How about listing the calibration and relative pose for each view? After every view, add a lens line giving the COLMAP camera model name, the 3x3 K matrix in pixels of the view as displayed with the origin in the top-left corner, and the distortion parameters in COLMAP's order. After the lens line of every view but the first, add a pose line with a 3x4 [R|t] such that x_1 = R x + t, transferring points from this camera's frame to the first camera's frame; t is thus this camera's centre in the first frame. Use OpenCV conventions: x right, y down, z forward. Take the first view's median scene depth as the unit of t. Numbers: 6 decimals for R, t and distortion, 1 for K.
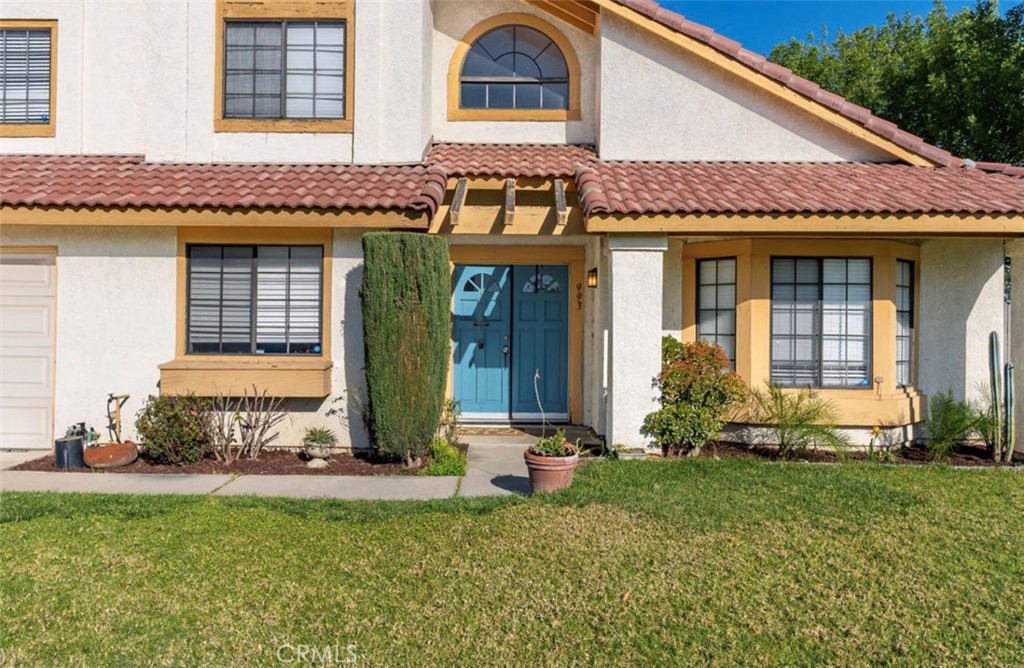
lens RADIAL K [[775.2, 0, 515.0], [0, 775.2, 332.6], [0, 0, 1]] dist [-0.006204, 0.001555]
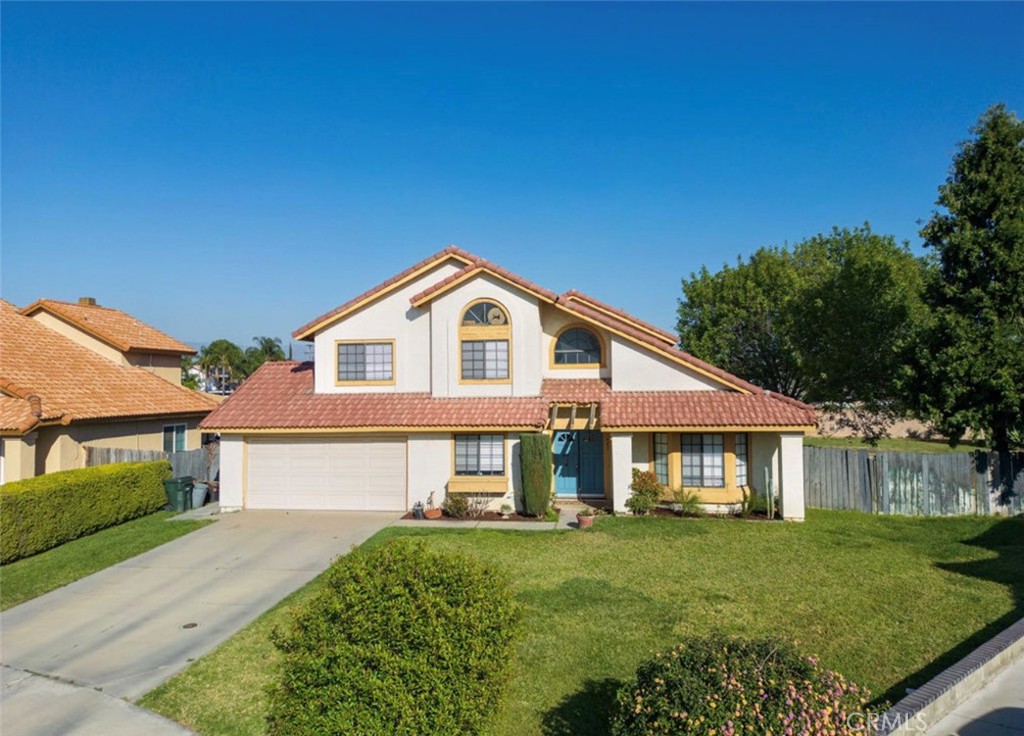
lens RADIAL K [[708.0, 0, 514.7], [0, 708.0, 362.7], [0, 0, 1]] dist [0.061683, -0.020681]
pose [[0.989638, -0.024841, -0.141420, 0.131905], [0.020511, 0.999278, -0.031992, -0.261894], [0.142113, 0.028760, 0.989433, -1.327723]]
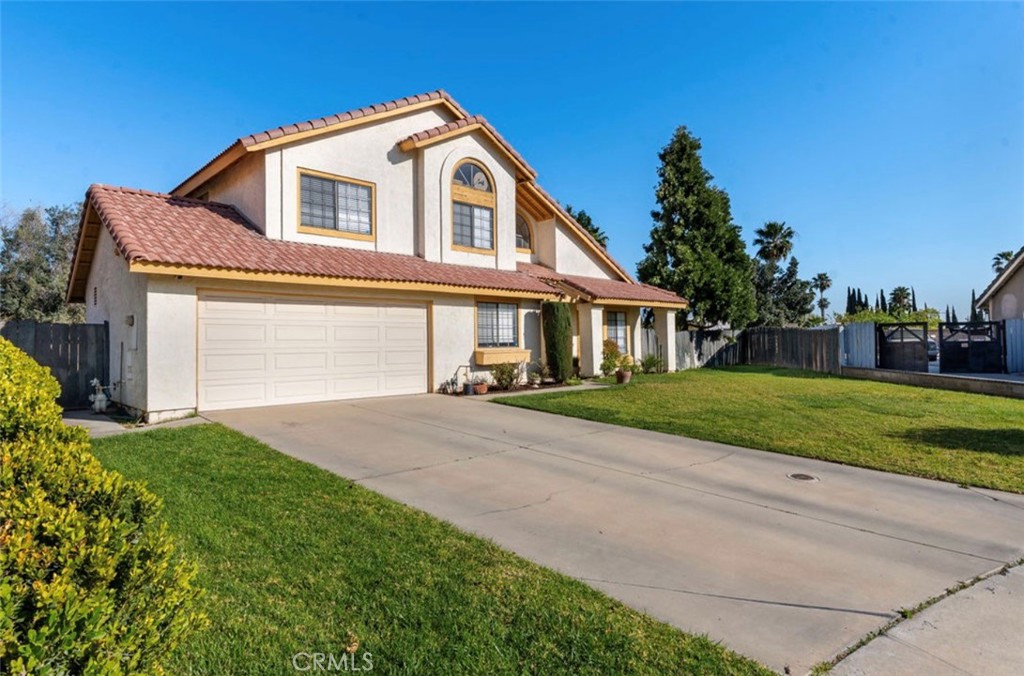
lens RADIAL K [[561.2, 0, 508.4], [0, 561.2, 333.0], [0, 0, 1]] dist [0.001581, 0.000641]
pose [[0.712656, -0.006043, 0.701488, -1.457946], [0.021660, 0.999676, -0.013392, 0.007417], [-0.701179, 0.024738, 0.712556, -0.278487]]
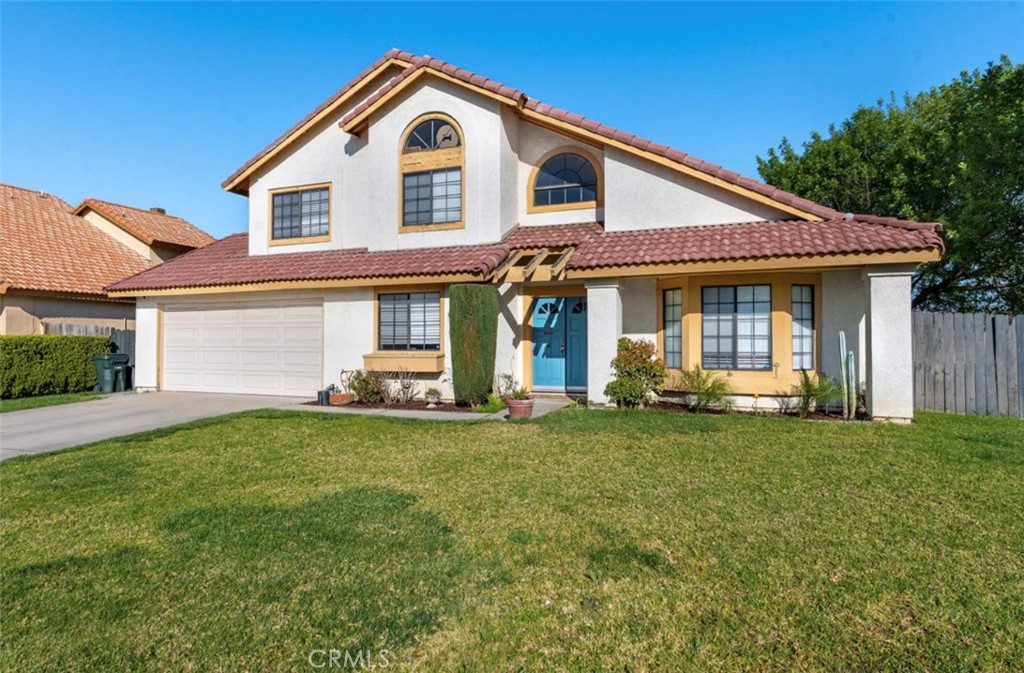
lens RADIAL K [[595.2, 0, 514.1], [0, 595.2, 330.7], [0, 0, 1]] dist [-0.006524, 0.010148]
pose [[0.936146, -0.017658, -0.351167, 0.395904], [0.009456, 0.999641, -0.025057, 0.018544], [0.351484, 0.020136, 0.935977, -0.267456]]
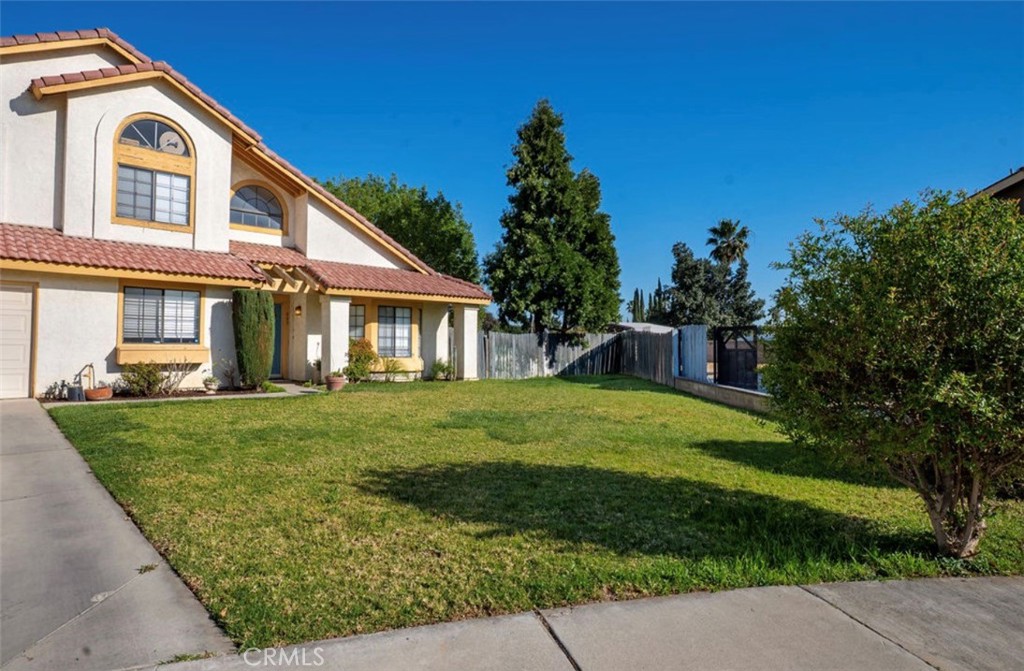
lens RADIAL K [[595.1, 0, 509.9], [0, 595.1, 335.3], [0, 0, 1]] dist [-0.017876, 0.011065]
pose [[0.713629, 0.011755, 0.700425, -0.715353], [0.001856, 0.999824, -0.018672, 0.035101], [-0.700521, 0.014625, 0.713482, -0.677063]]
